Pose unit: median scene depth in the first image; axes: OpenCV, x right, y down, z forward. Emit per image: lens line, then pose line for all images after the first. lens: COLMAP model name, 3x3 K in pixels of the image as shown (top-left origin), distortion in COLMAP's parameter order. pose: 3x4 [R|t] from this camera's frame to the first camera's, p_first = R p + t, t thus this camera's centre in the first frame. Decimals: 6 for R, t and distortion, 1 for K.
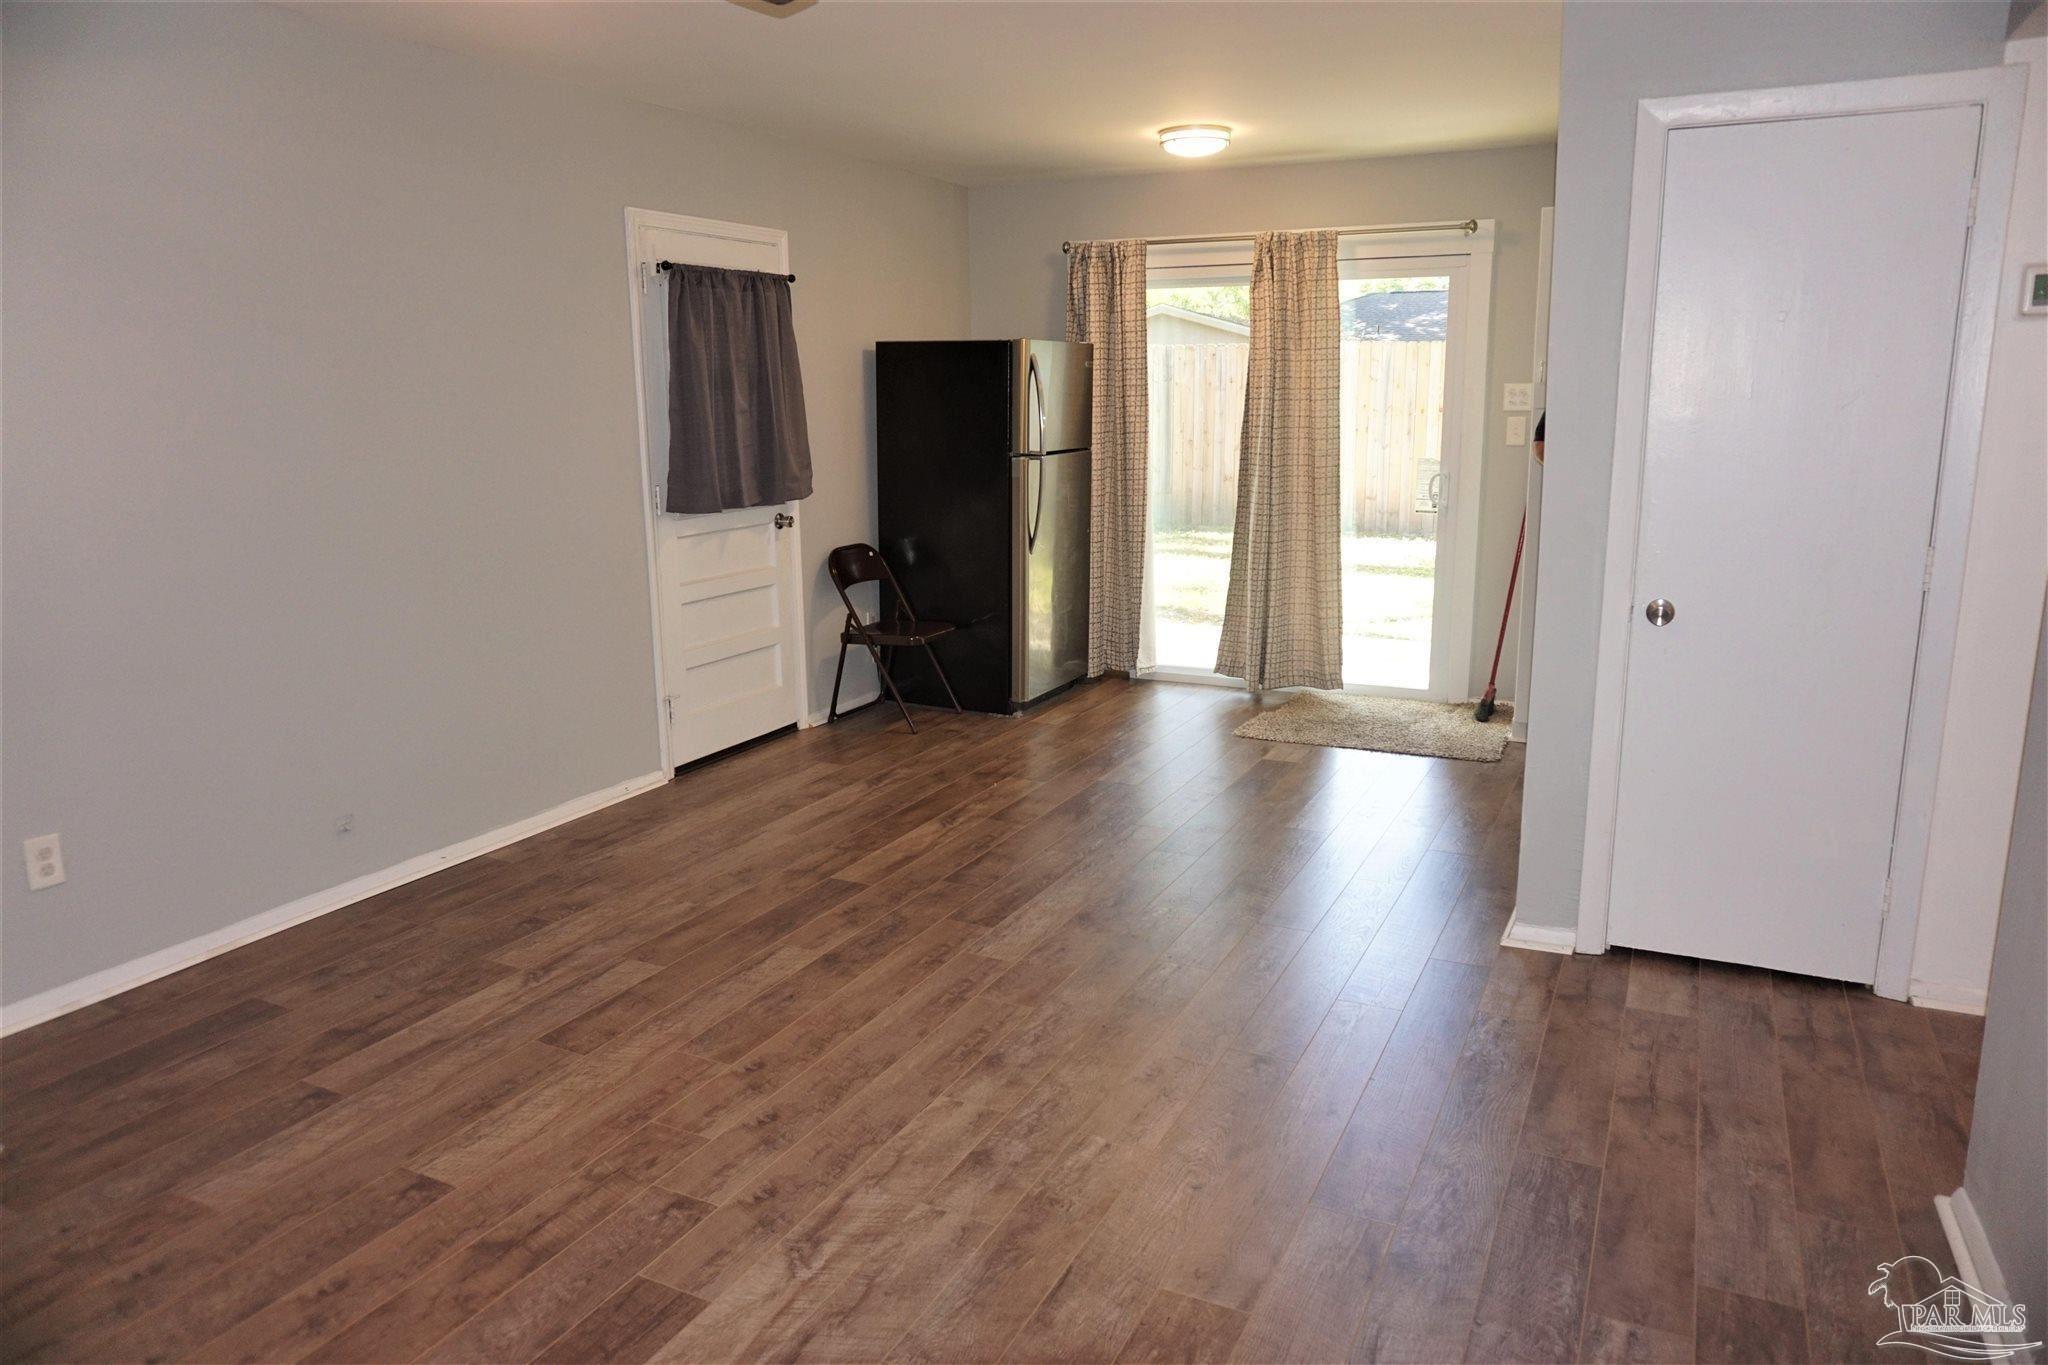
lens RADIAL K [[1386.4, 0, 1024.3], [0, 1386.4, 681.2], [0, 0, 1]] dist [-0.012136, 0.006937]
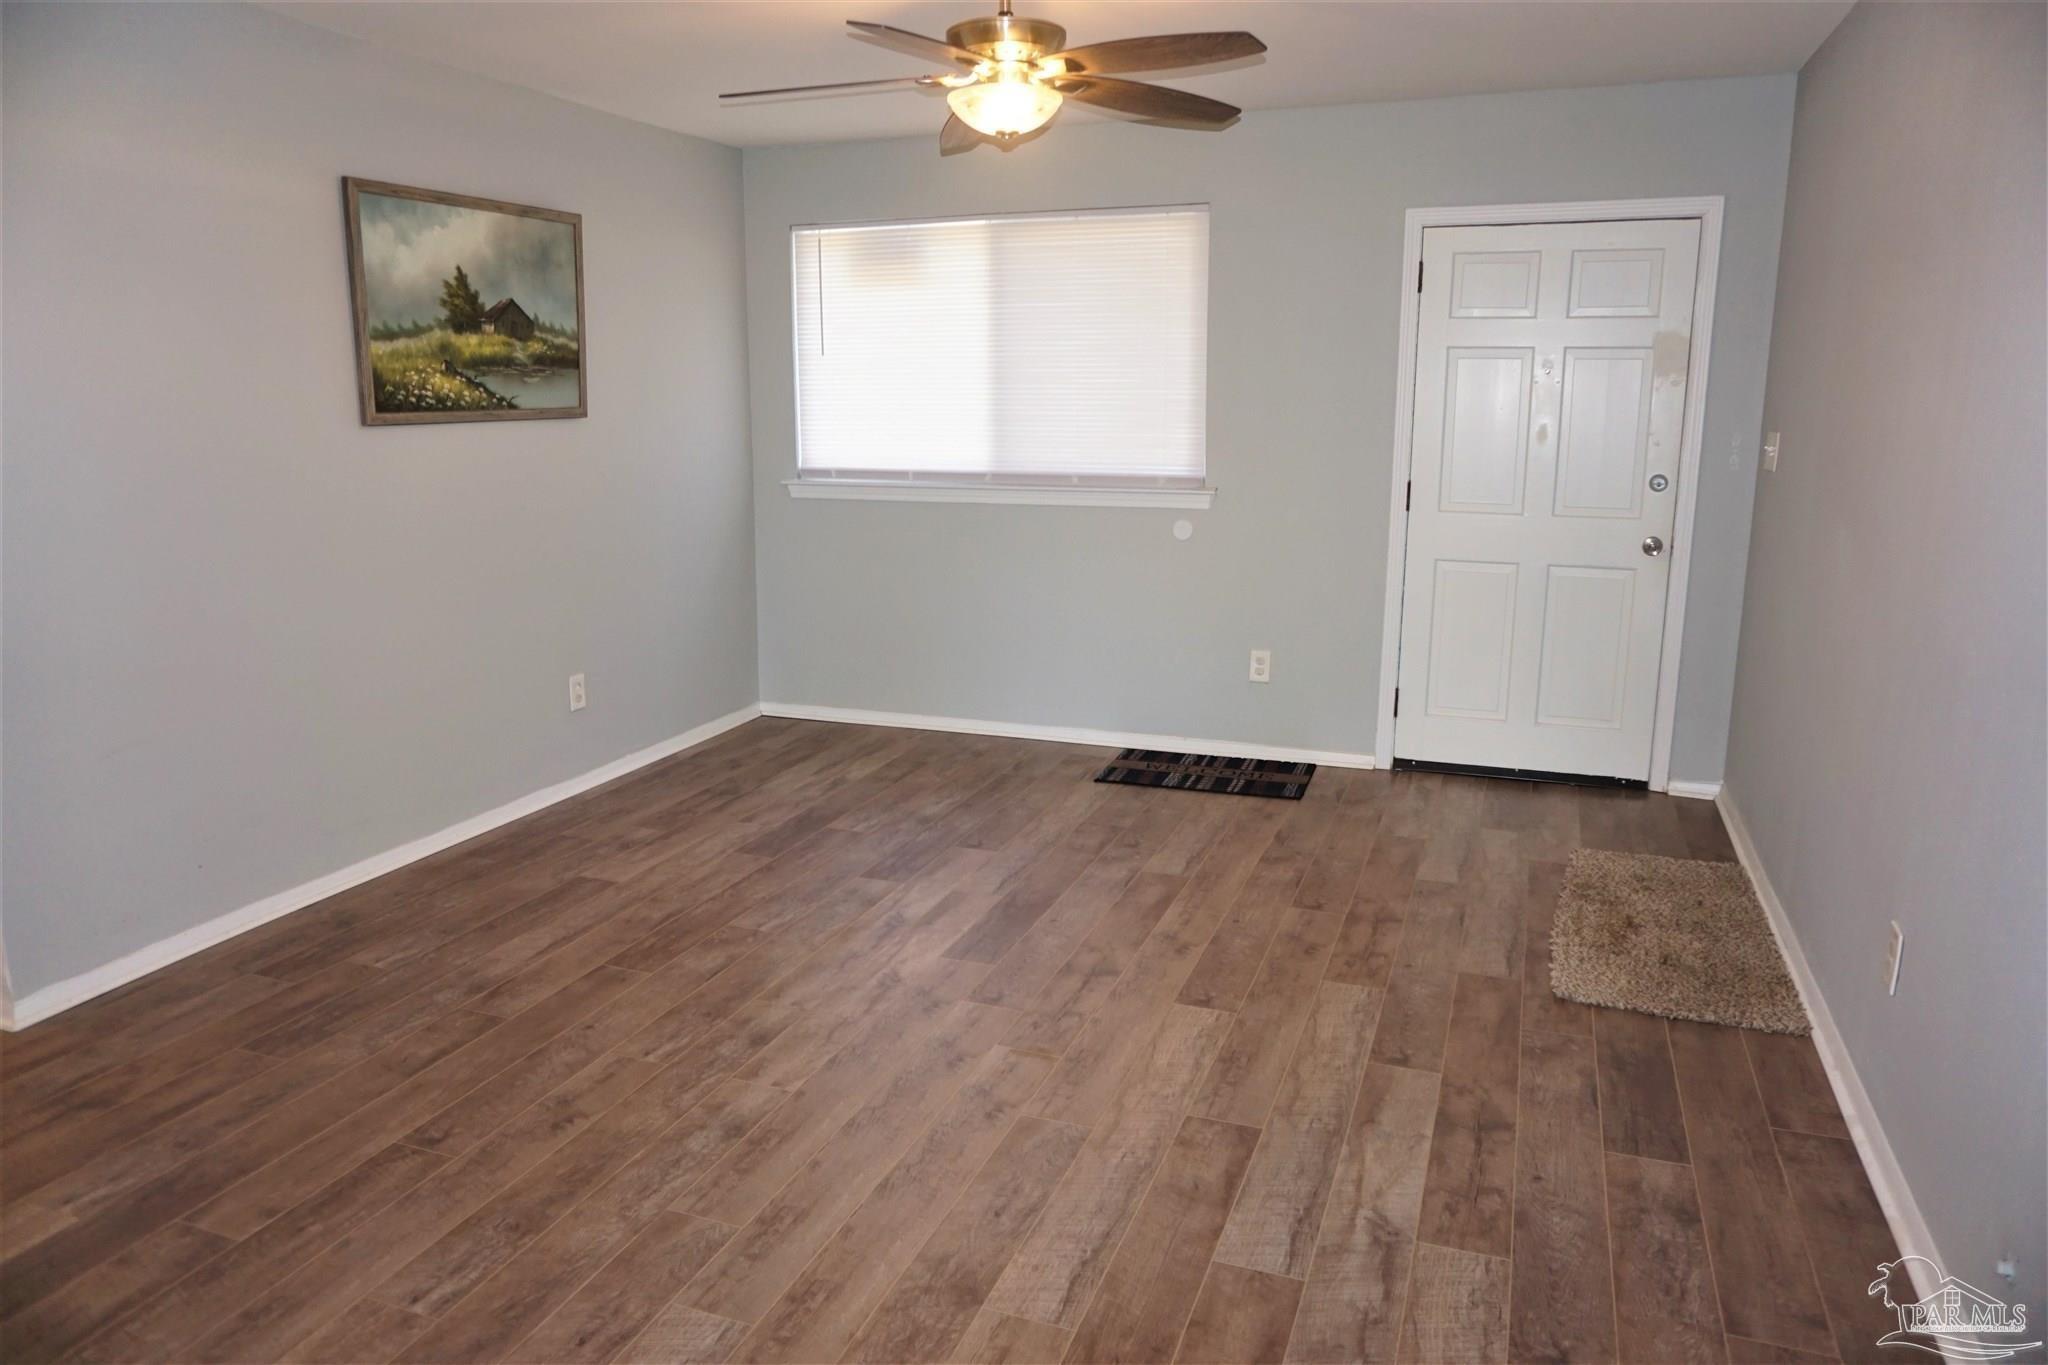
lens RADIAL K [[1386.4, 0, 1022.5], [0, 1386.4, 680.9], [0, 0, 1]] dist [-0.012136, 0.006937]
pose [[-0.995520, 0.030637, -0.089444, -0.139012], [-0.008077, 0.915024, 0.403318, -0.365097], [0.094200, 0.402234, -0.910678, 1.737128]]
